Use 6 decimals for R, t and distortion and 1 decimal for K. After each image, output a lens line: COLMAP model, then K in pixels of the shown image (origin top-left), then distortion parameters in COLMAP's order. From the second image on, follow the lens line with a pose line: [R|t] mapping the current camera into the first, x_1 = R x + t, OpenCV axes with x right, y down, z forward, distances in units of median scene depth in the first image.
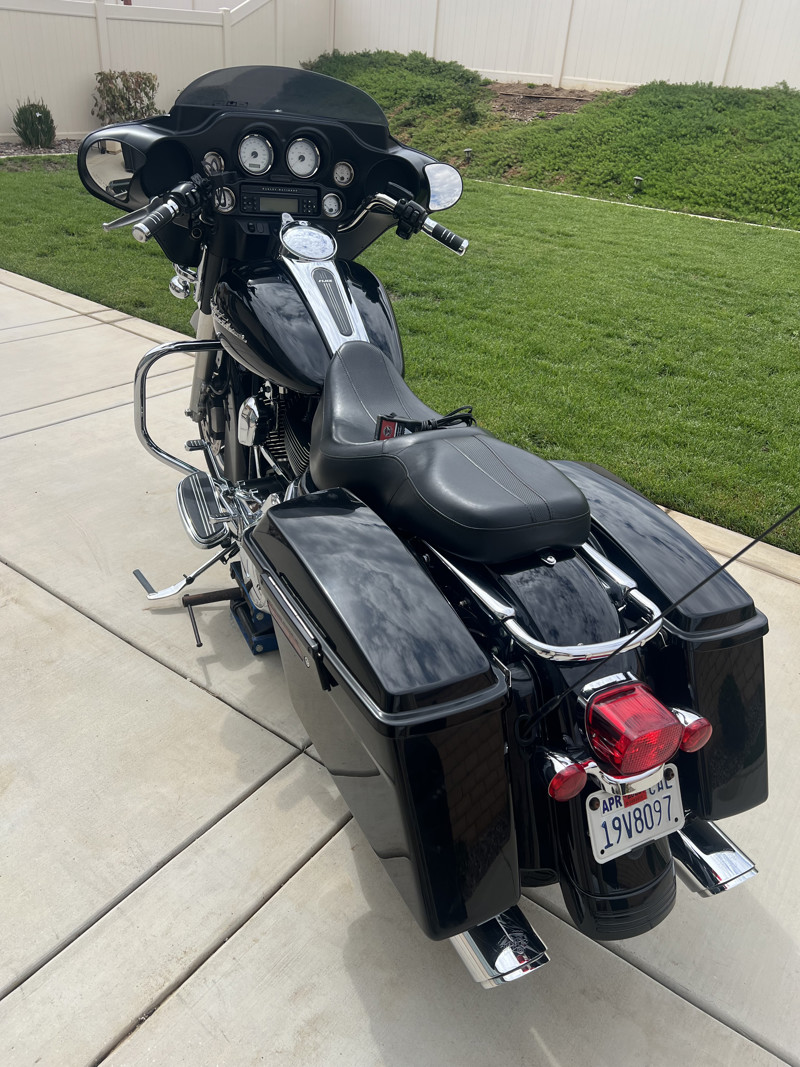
lens RADIAL K [[799.3, 0, 406.5], [0, 799.3, 529.8], [0, 0, 1]] dist [0.072124, -0.081478]
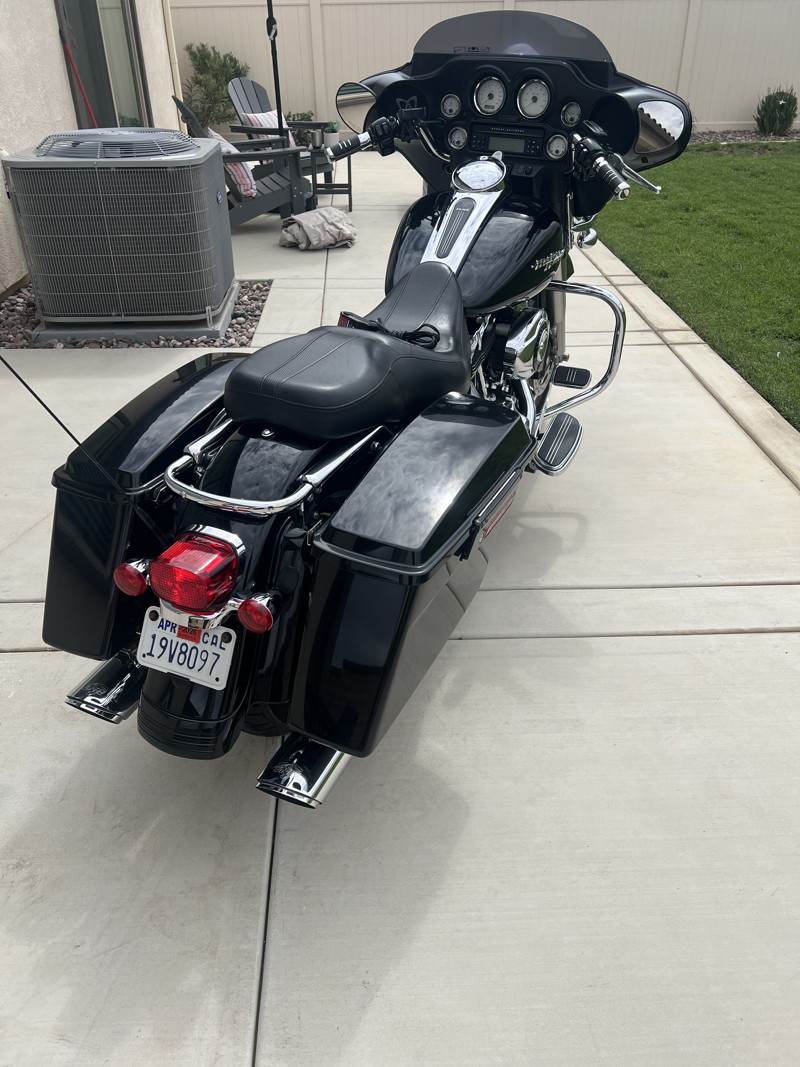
lens RADIAL K [[799.3, 0, 406.5], [0, 799.3, 529.8], [0, 0, 1]] dist [0.072124, -0.081478]
pose [[0.622874, 0.339604, -0.704767, 1.192900], [-0.339545, 0.928946, 0.147539, -0.070827], [0.704796, 0.147402, 0.693927, 0.411104]]
